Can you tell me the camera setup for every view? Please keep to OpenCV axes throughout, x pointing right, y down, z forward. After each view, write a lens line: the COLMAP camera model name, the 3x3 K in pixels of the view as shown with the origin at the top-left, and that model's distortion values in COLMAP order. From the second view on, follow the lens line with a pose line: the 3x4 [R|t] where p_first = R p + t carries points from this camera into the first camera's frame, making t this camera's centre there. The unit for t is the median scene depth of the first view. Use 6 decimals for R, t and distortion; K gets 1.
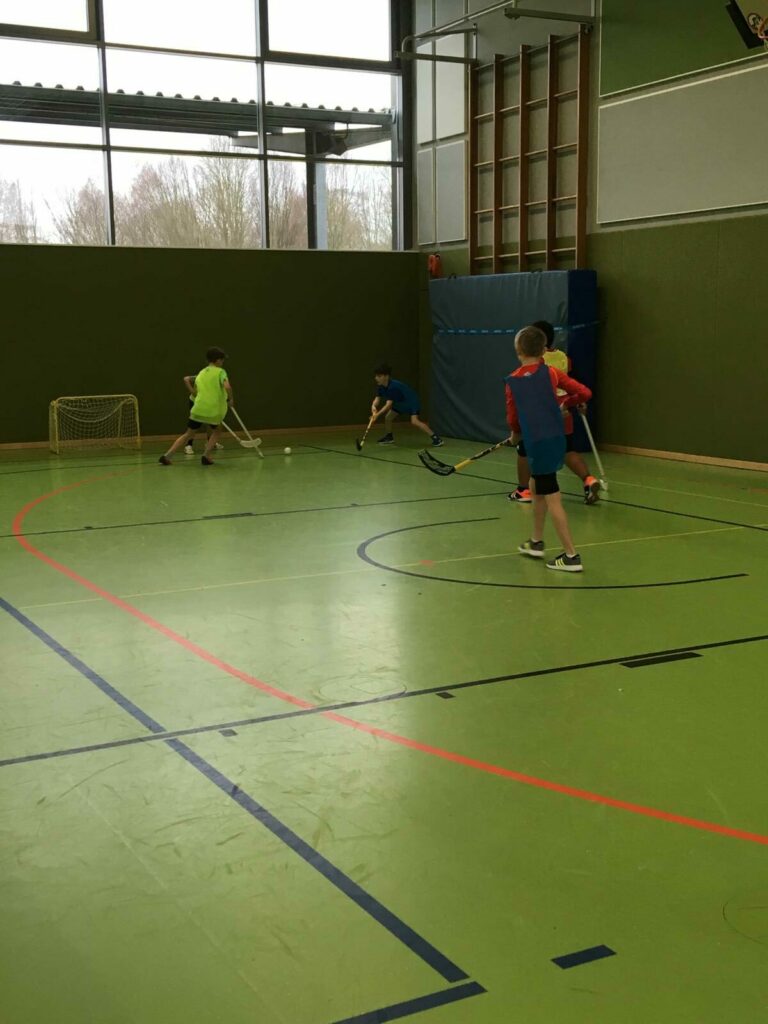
lens RADIAL K [[1294.1, 0, 428.1], [0, 1294.1, 514.0], [0, 0, 1]] dist [-0.003271, 0.000000]
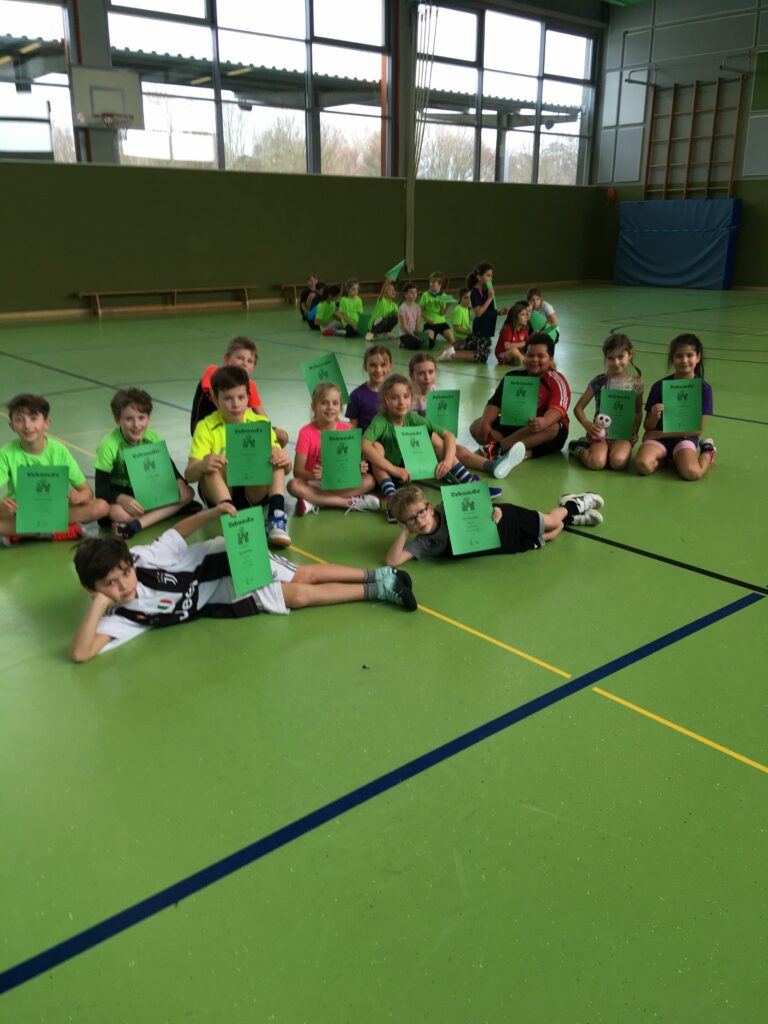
lens RADIAL K [[885.3, 0, 379.2], [0, 885.3, 520.2], [0, 0, 1]] dist [0.117673, -0.165660]
pose [[0.983007, -0.047333, 0.177360, -0.604081], [0.016388, 0.984955, 0.172031, 0.052804], [-0.182834, -0.166201, 0.968994, -0.331670]]
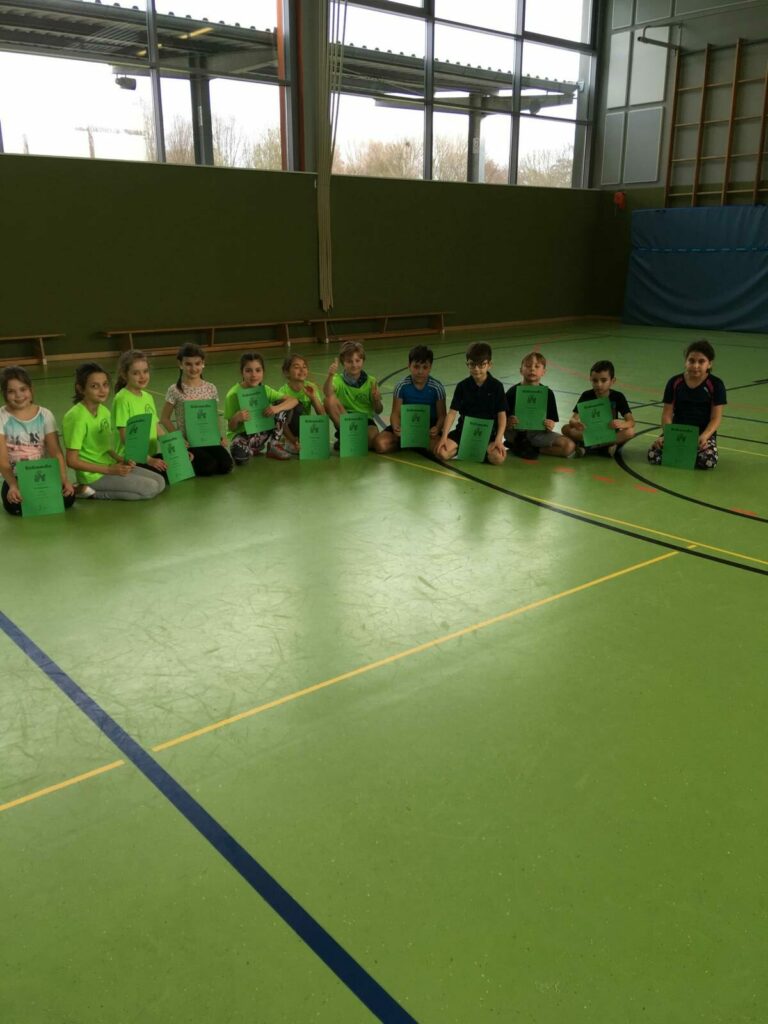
lens RADIAL K [[885.3, 0, 385.2], [0, 885.3, 515.6], [0, 0, 1]] dist [0.117673, -0.165660]
pose [[0.984268, -0.041079, 0.171843, -0.434240], [0.014916, 0.988444, 0.150851, -0.002061], [-0.176054, -0.145914, 0.973506, 0.031589]]
